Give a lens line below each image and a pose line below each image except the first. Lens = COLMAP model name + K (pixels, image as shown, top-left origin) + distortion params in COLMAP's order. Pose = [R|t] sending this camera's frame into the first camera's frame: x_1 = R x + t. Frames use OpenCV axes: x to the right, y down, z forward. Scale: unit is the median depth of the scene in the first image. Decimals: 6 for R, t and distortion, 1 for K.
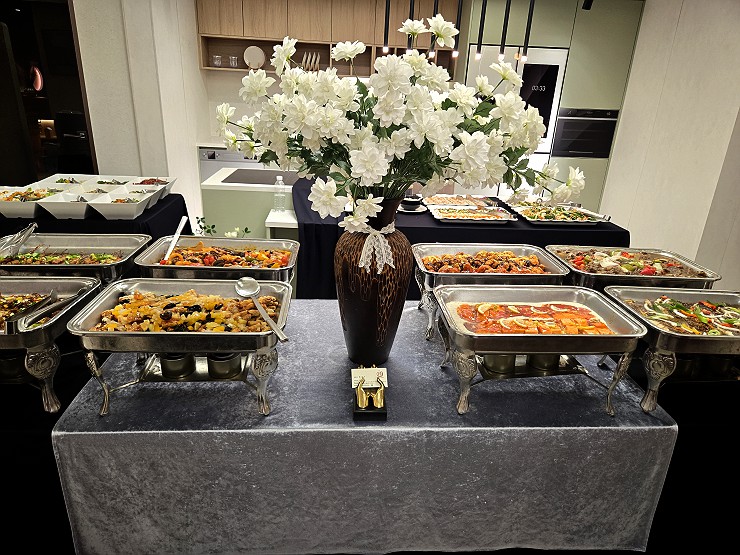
lens RADIAL K [[498.3, 0, 368.0], [0, 498.3, 275.0], [0, 0, 1]] dist [0.045894, -0.029957]
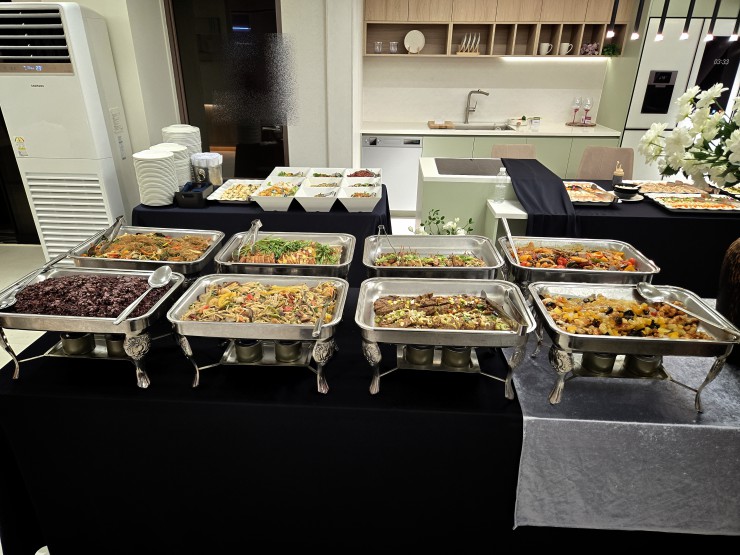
lens RADIAL K [[498.3, 0, 362.9], [0, 498.3, 278.5], [0, 0, 1]] dist [0.045894, -0.029957]
pose [[0.992789, 0.014732, -0.118966, -0.216204], [-0.007380, 0.998049, 0.062000, -0.020428], [0.119647, -0.060675, 0.990961, -0.046515]]
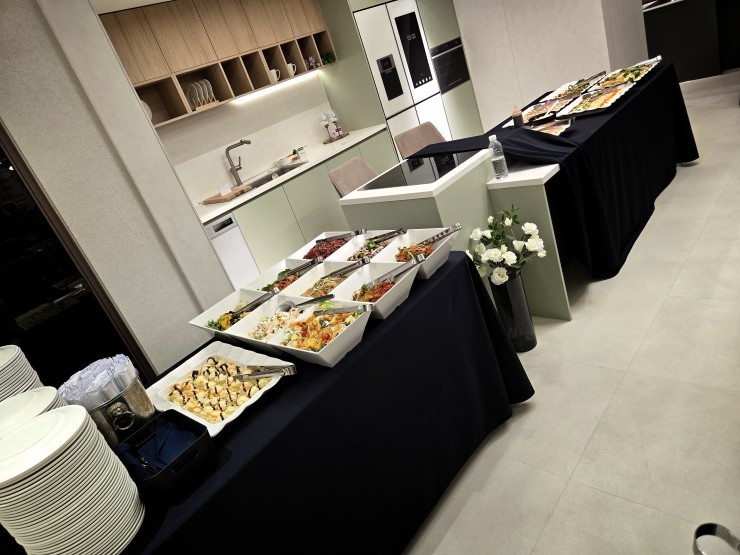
lens RADIAL K [[498.3, 0, 355.7], [0, 498.3, 275.4], [0, 0, 1]] dist [0.045894, -0.029957]
pose [[0.669376, -0.526764, 0.523885, -0.558609], [0.567765, 0.817508, 0.096558, -0.141458], [-0.479143, 0.232810, 0.846299, 0.306842]]
